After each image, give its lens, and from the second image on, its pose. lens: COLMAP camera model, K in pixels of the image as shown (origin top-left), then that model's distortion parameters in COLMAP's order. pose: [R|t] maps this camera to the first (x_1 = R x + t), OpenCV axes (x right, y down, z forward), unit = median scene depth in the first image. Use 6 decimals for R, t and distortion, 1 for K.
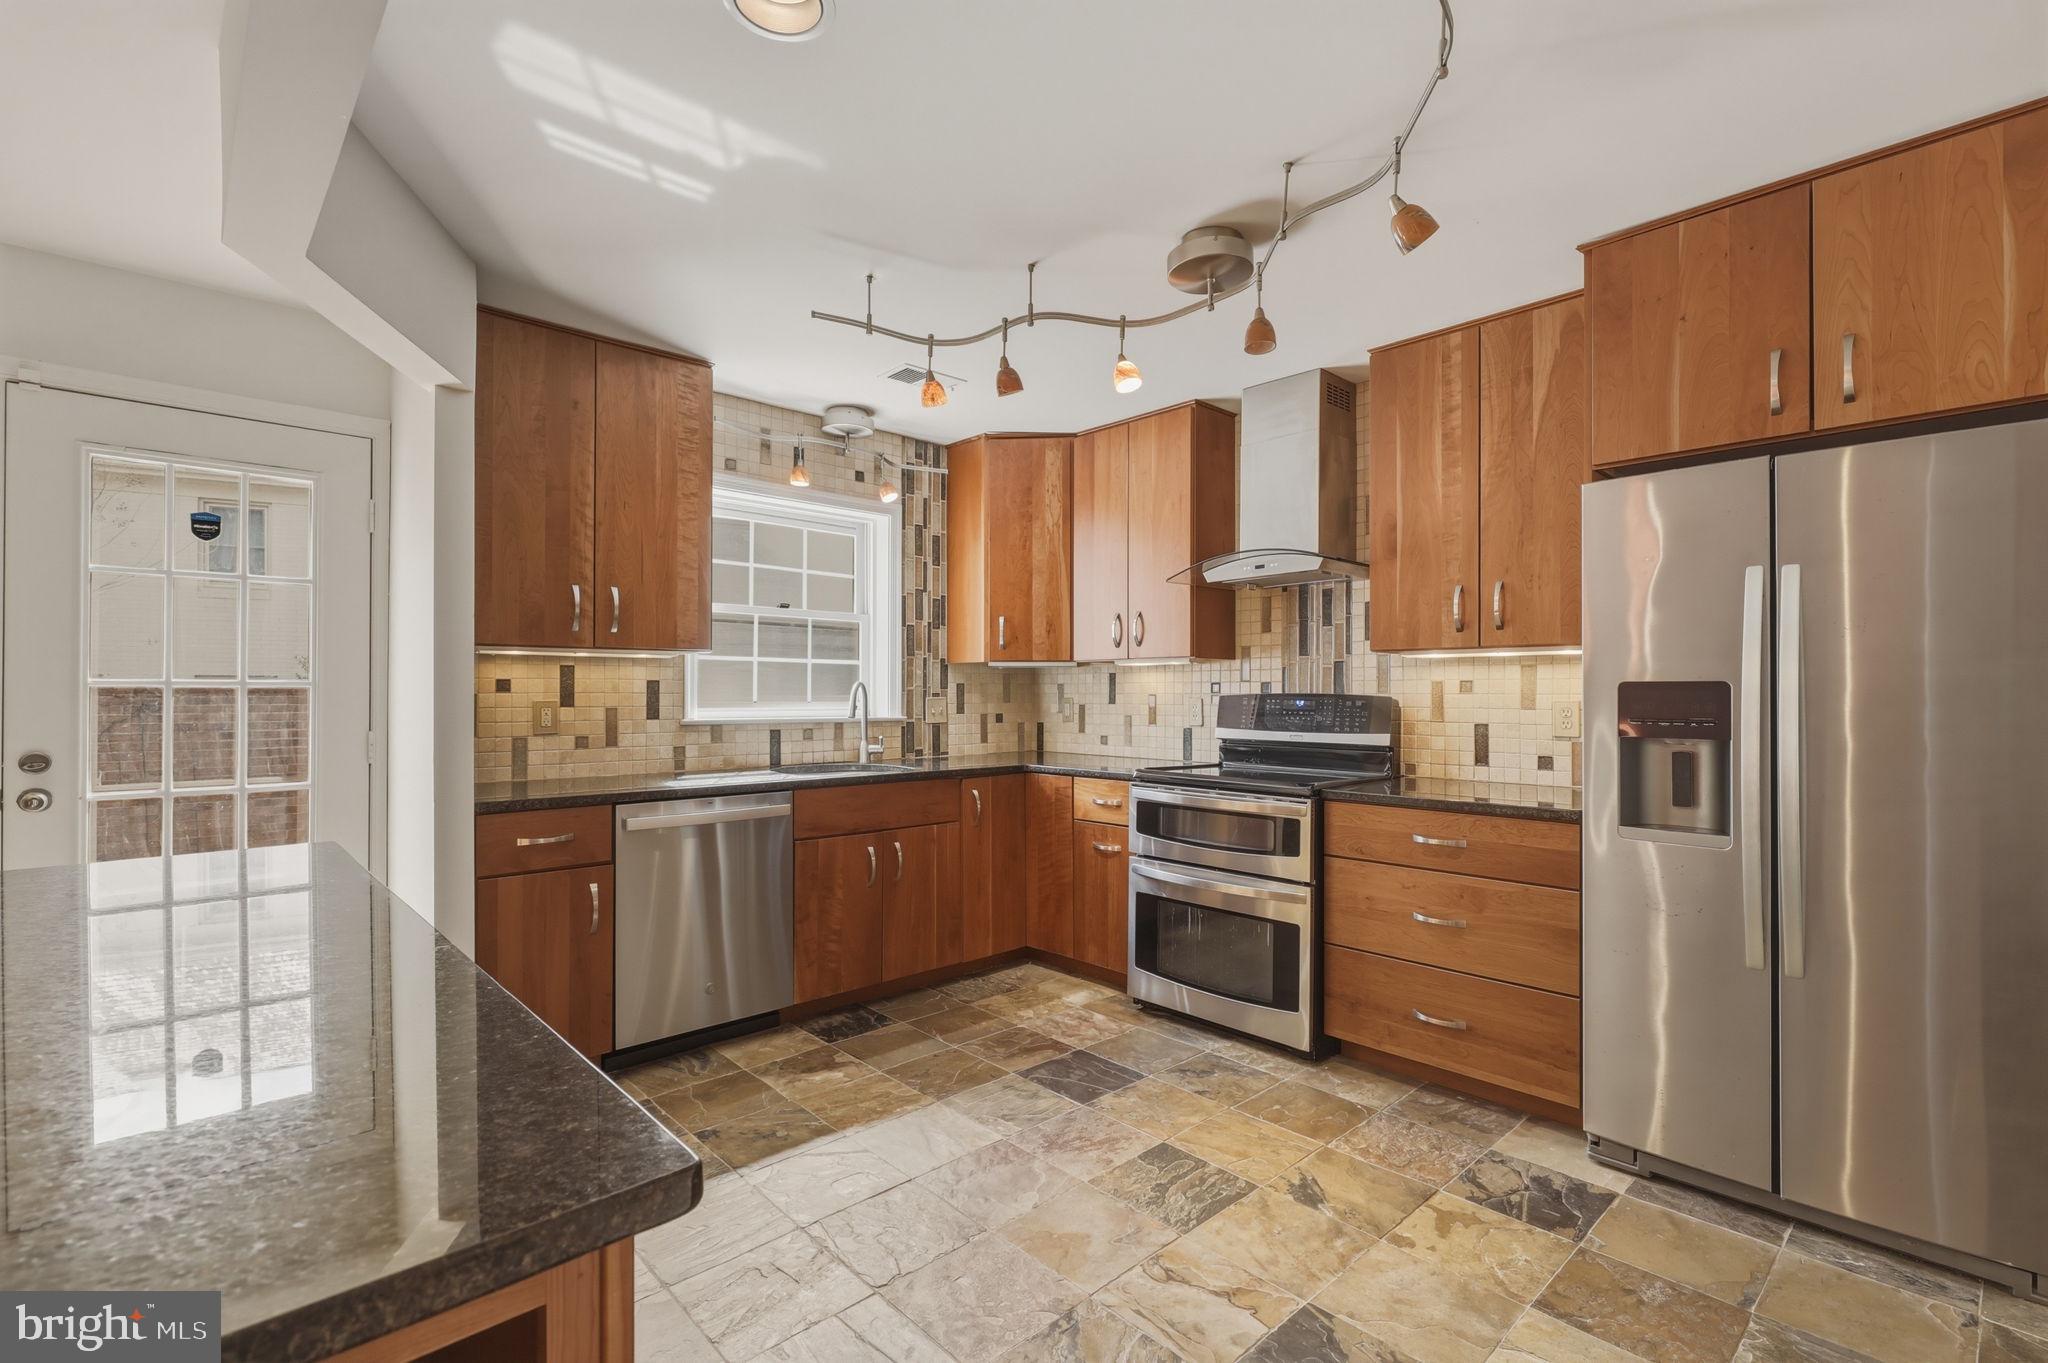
lens RADIAL K [[937.5, 0, 1027.3], [0, 937.5, 685.2], [0, 0, 1]] dist [-0.002326, -0.000036]
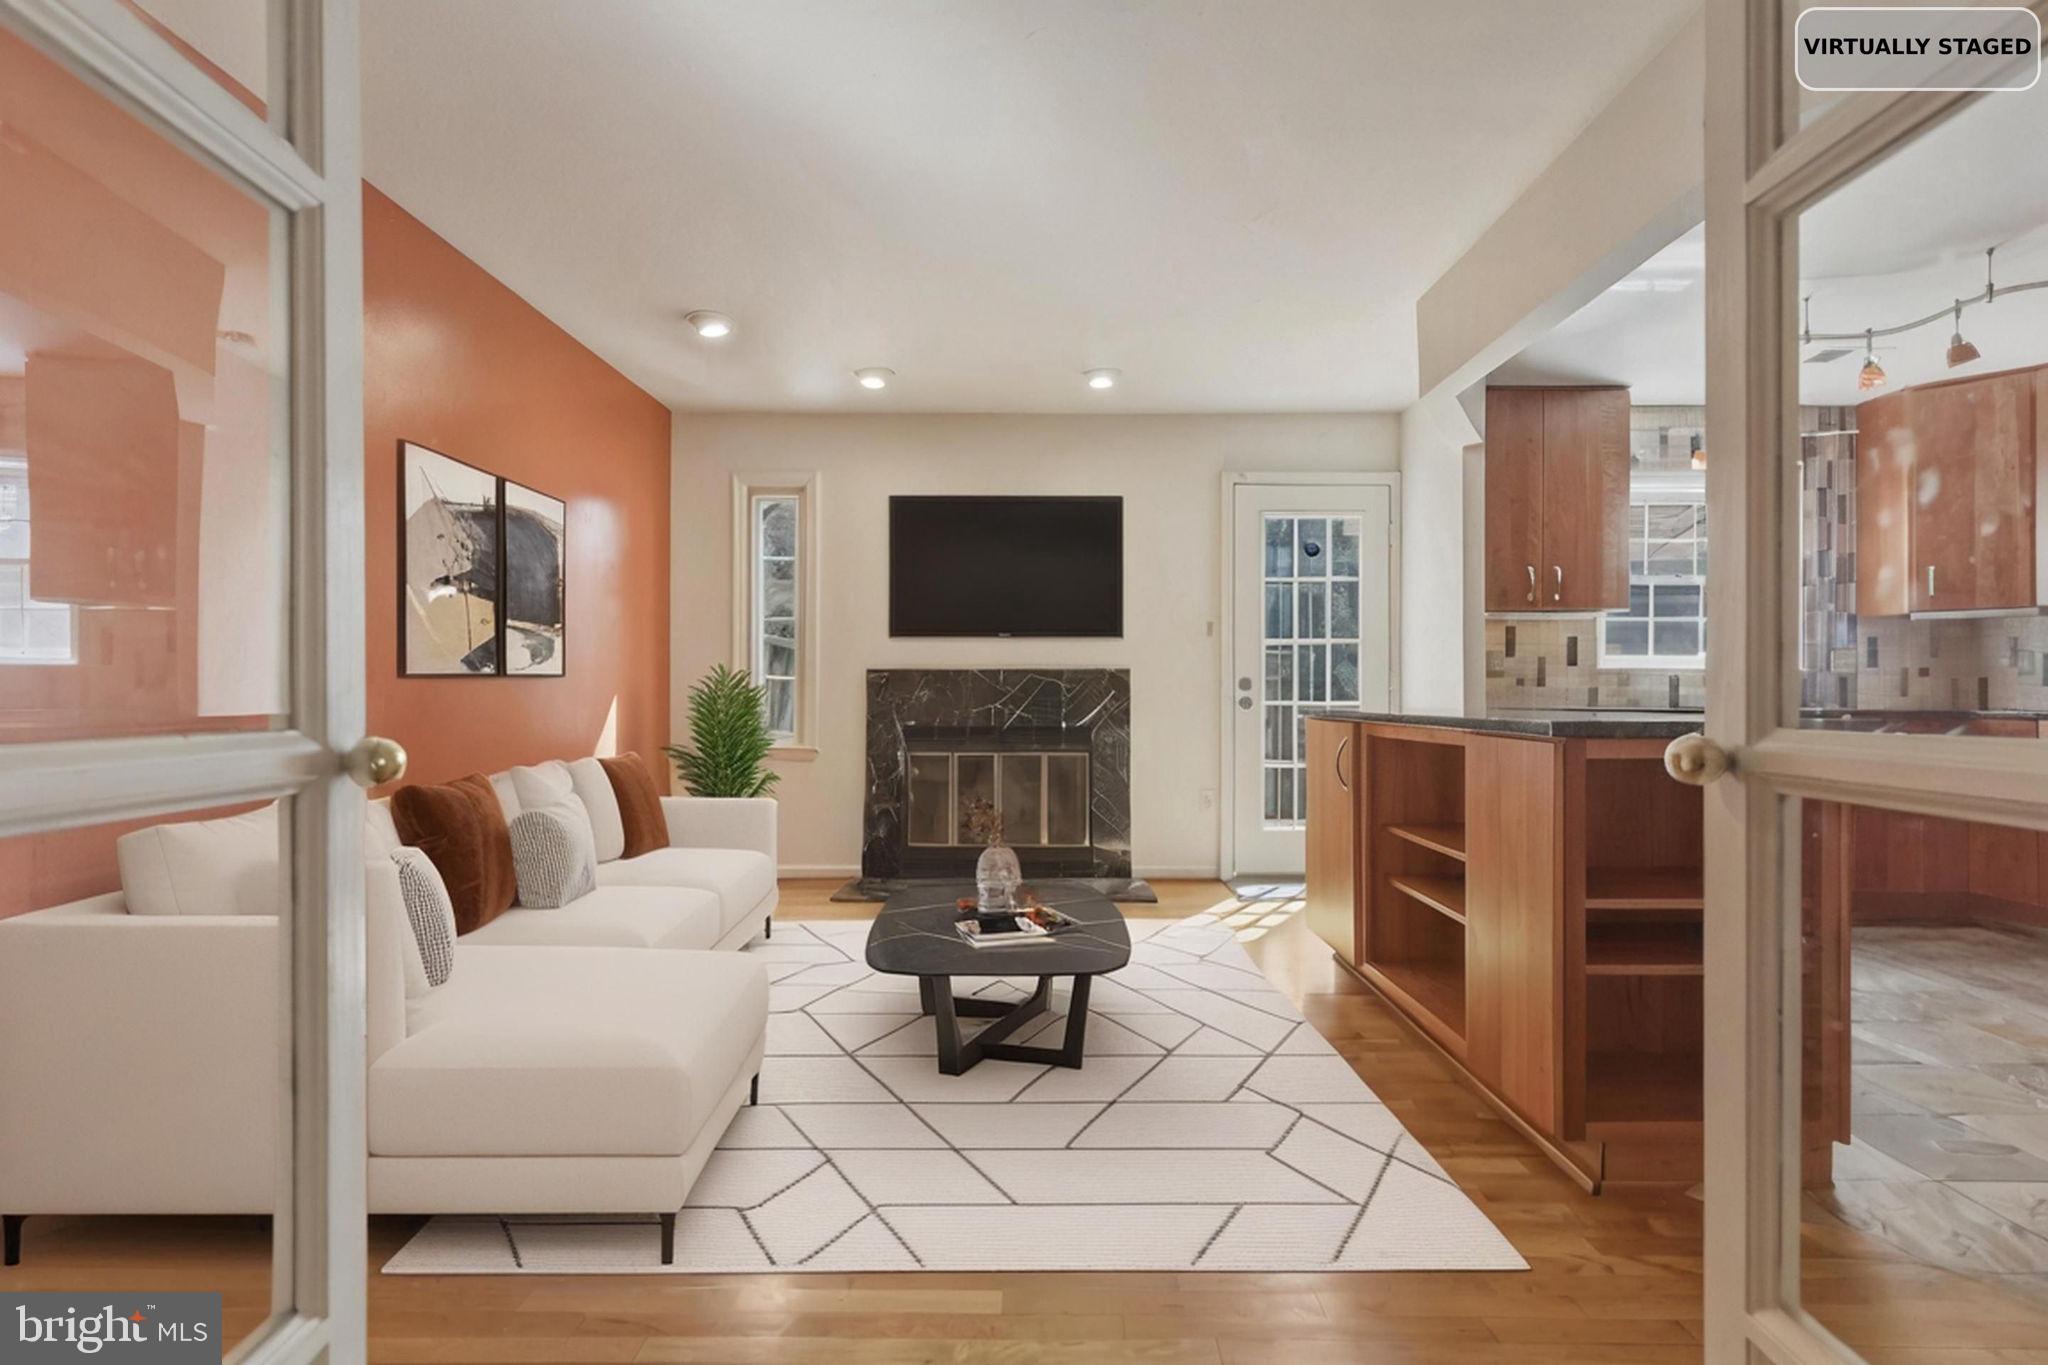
lens RADIAL K [[946.9, 0, 1026.0], [0, 946.9, 682.9], [0, 0, 1]] dist [0.000889, 0.000381]
pose [[0.728079, -0.006942, -0.685458, -0.047087], [0.006794, 0.999973, -0.002911, 0.058303], [0.685459, -0.002537, 0.728107, -0.490911]]
